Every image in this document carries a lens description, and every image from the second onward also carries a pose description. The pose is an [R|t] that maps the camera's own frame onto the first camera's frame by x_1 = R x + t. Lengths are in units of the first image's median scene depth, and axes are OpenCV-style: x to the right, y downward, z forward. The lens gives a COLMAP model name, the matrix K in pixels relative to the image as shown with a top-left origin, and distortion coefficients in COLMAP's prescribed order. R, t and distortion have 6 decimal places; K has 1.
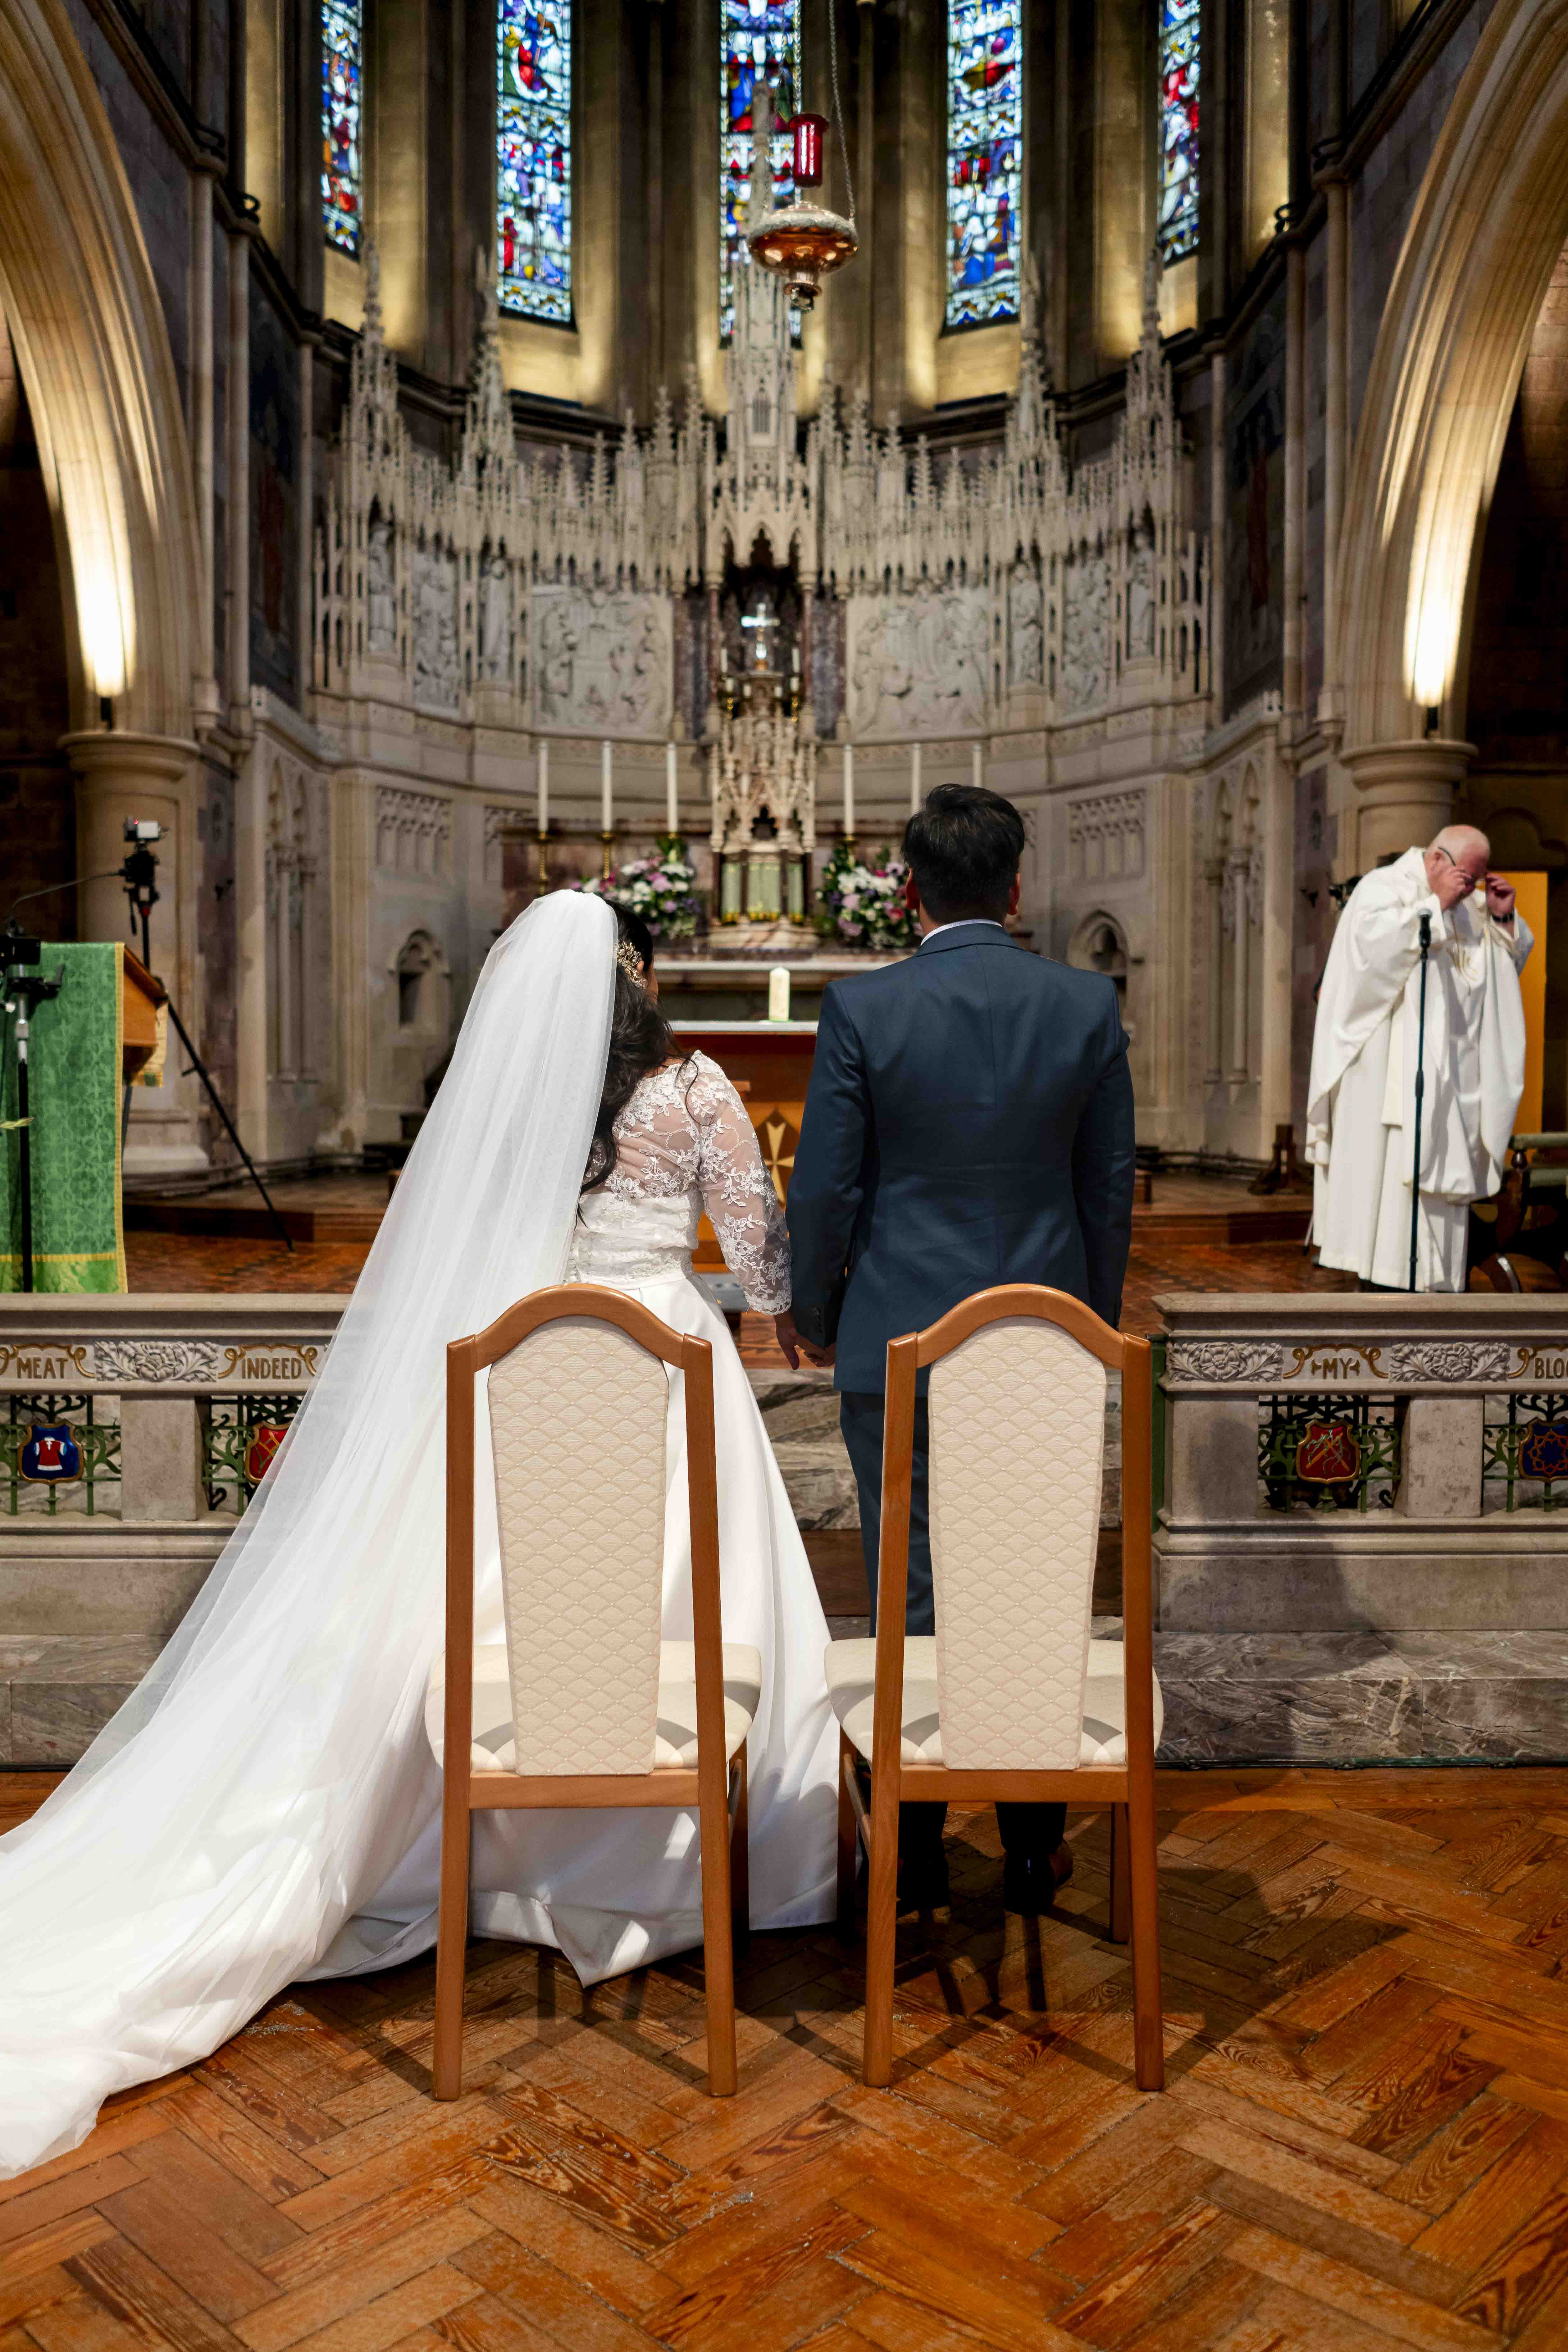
lens RADIAL K [[1895.3, 0, 784.0], [0, 1895.3, 1176.0], [0, 0, 1]] dist [-0.040479, 0.007097]
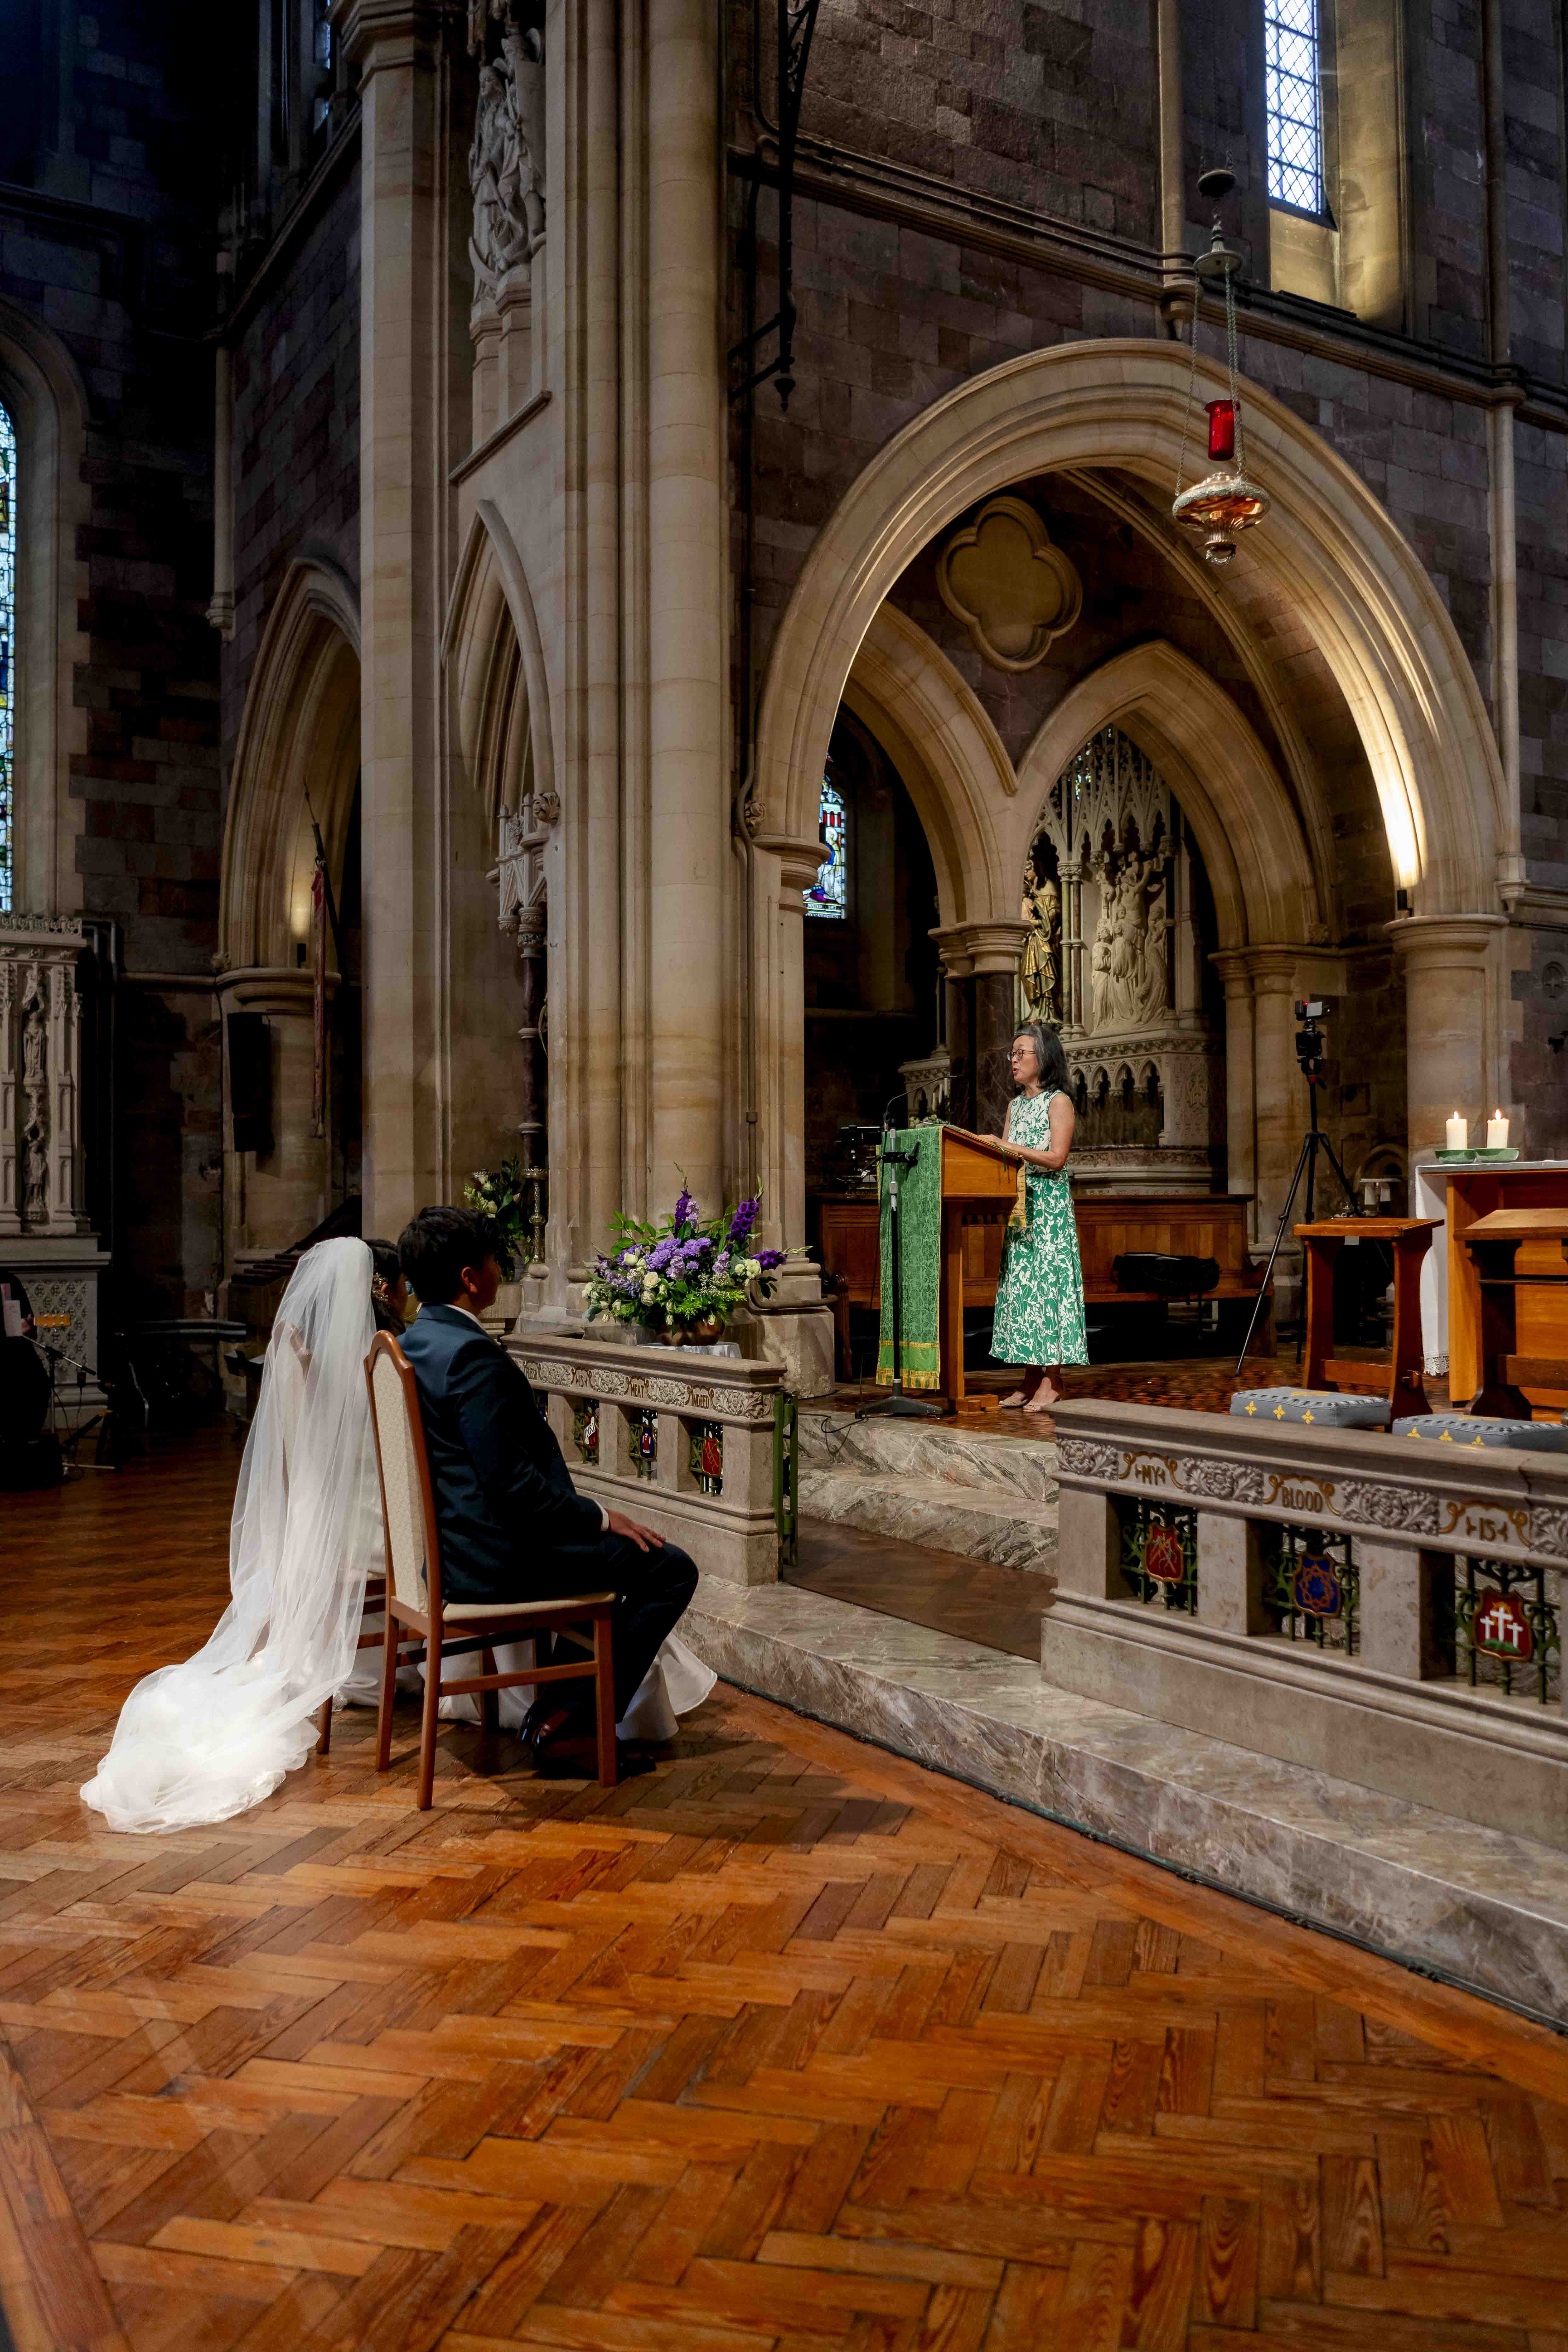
lens RADIAL K [[1931.1, 0, 784.0], [0, 1931.1, 1176.0], [0, 0, 1]] dist [-0.011866, -0.001170]
pose [[0.484180, -0.026893, -0.874555, 0.366667], [-0.038035, 0.997936, -0.051744, -0.002061], [0.874141, 0.058317, 0.482157, 0.078425]]
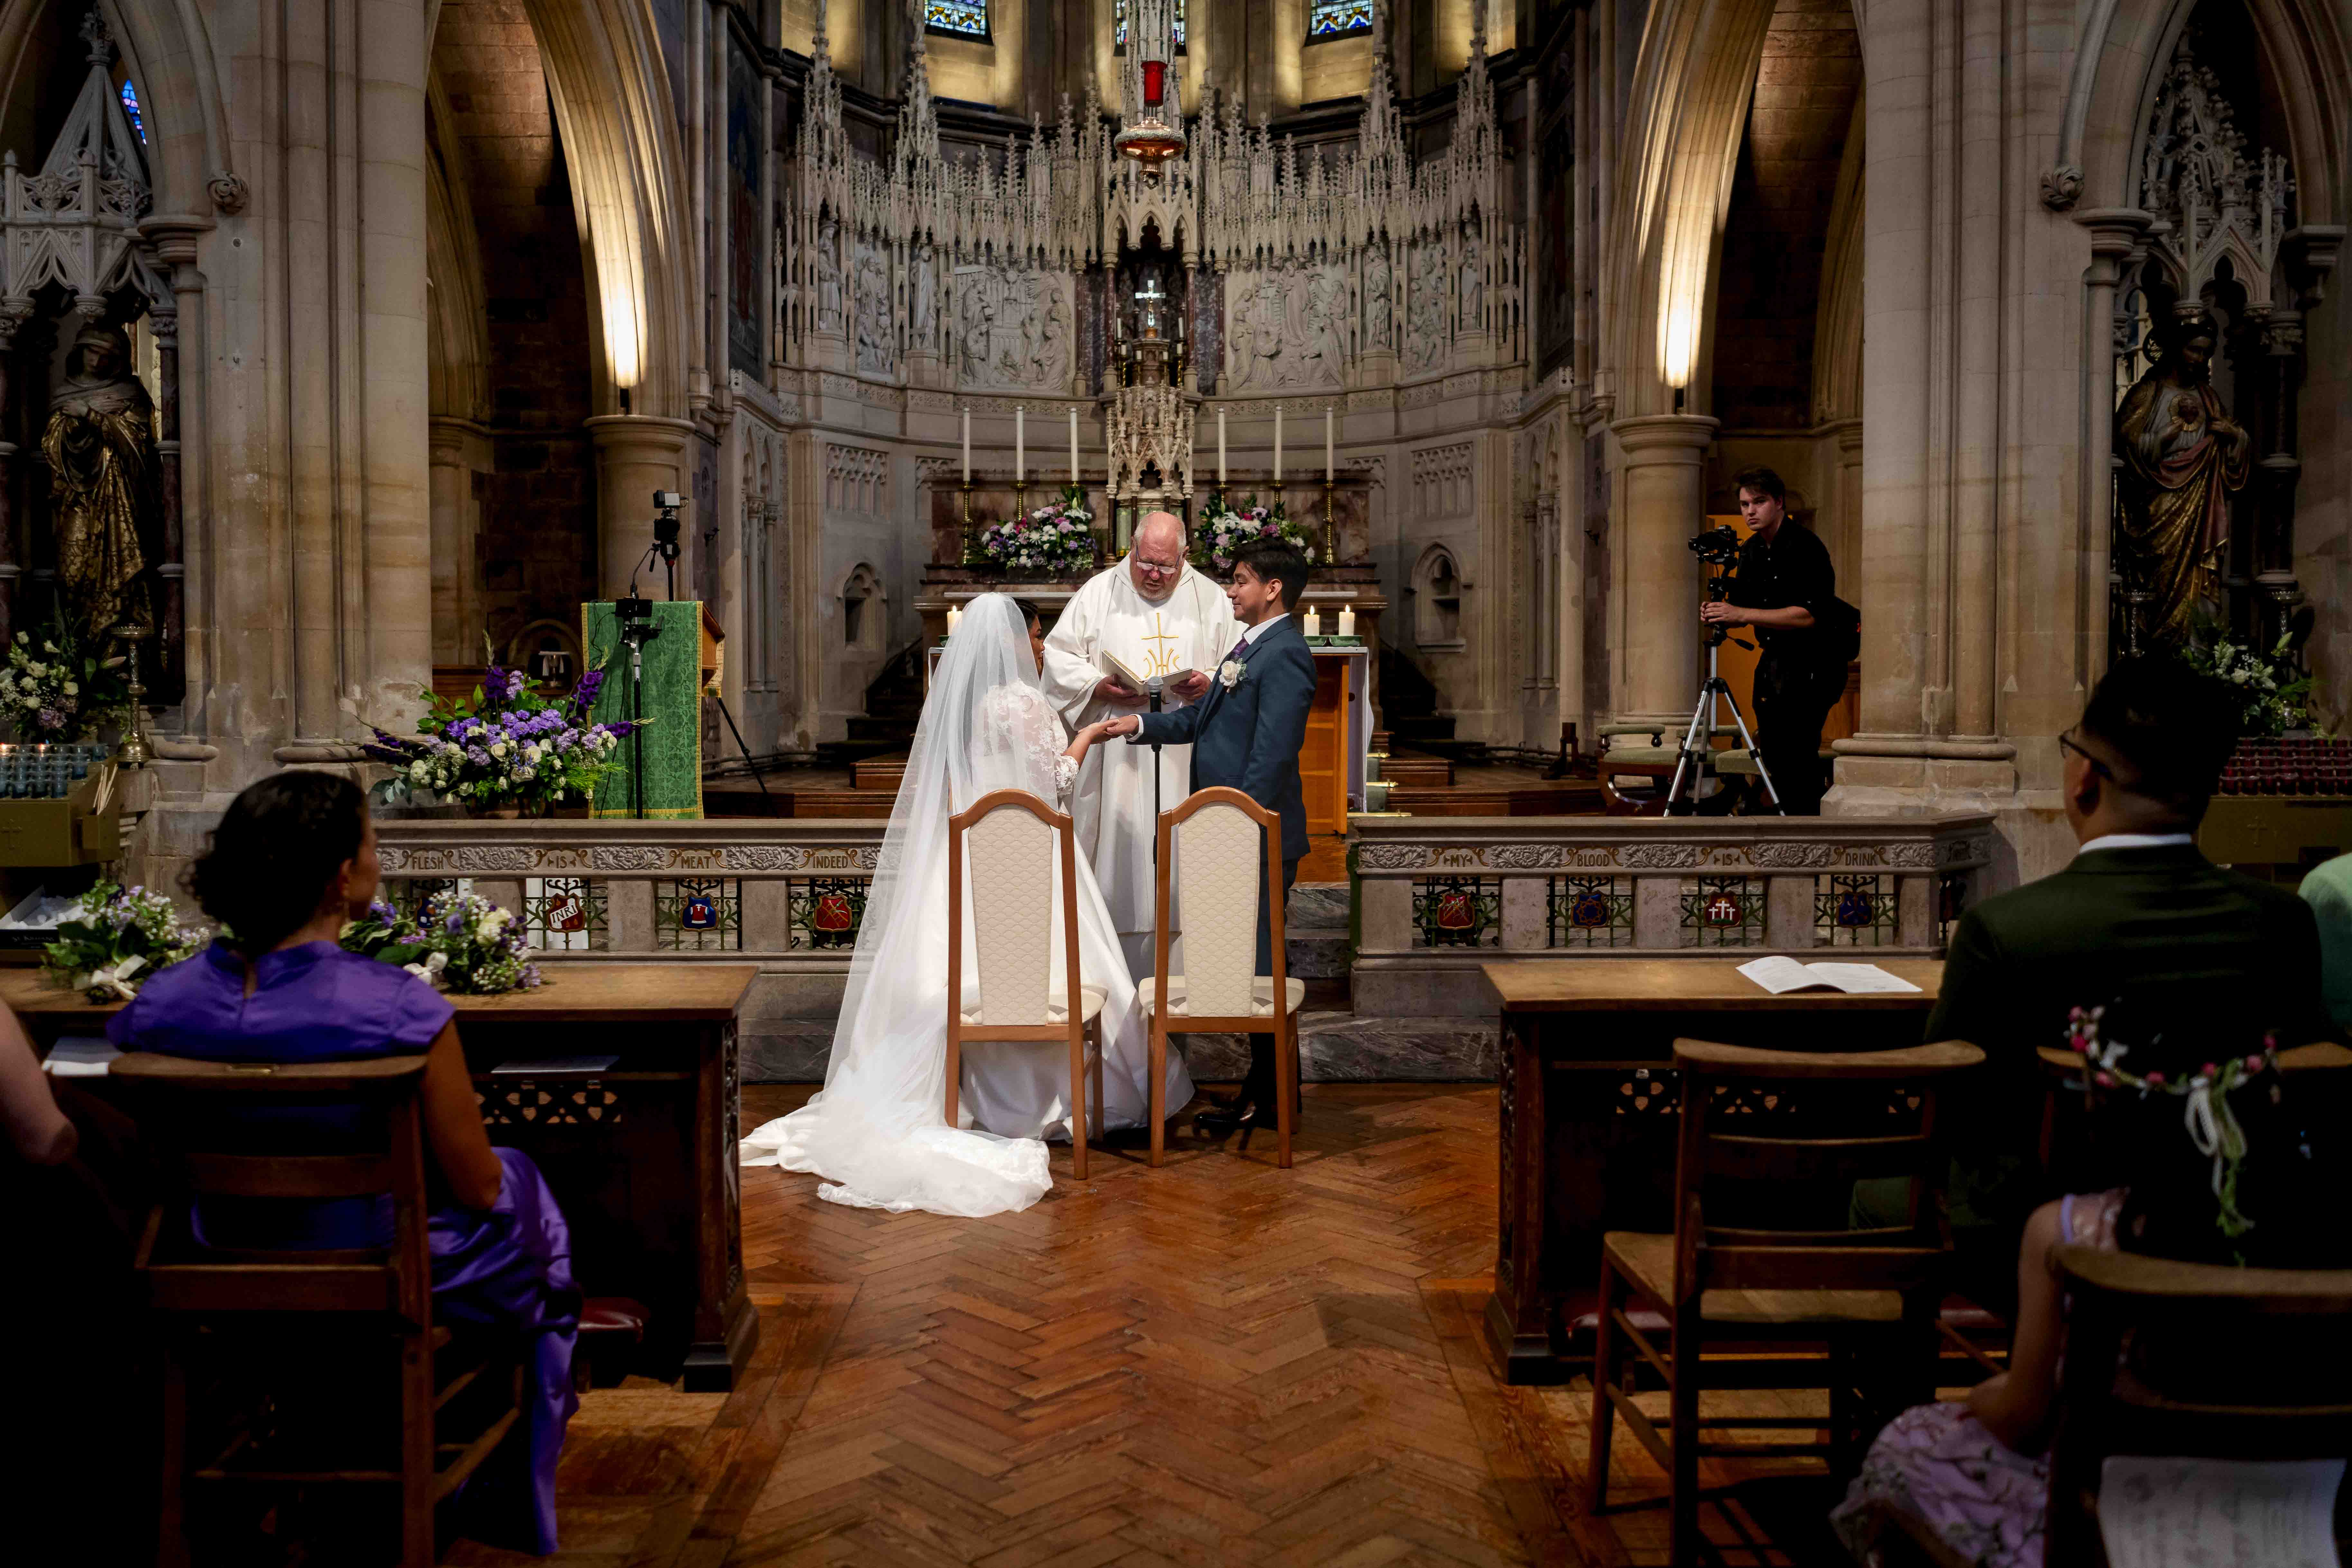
lens RADIAL K [[1976.6, 0, 1174.4], [0, 1976.6, 775.0], [0, 0, 1]] dist [-0.032662, 0.000744]
pose [[0.999907, -0.003754, -0.013114, 0.019169], [0.003682, 0.999978, -0.005524, 0.010582], [0.013134, 0.005475, 0.999899, -0.238558]]
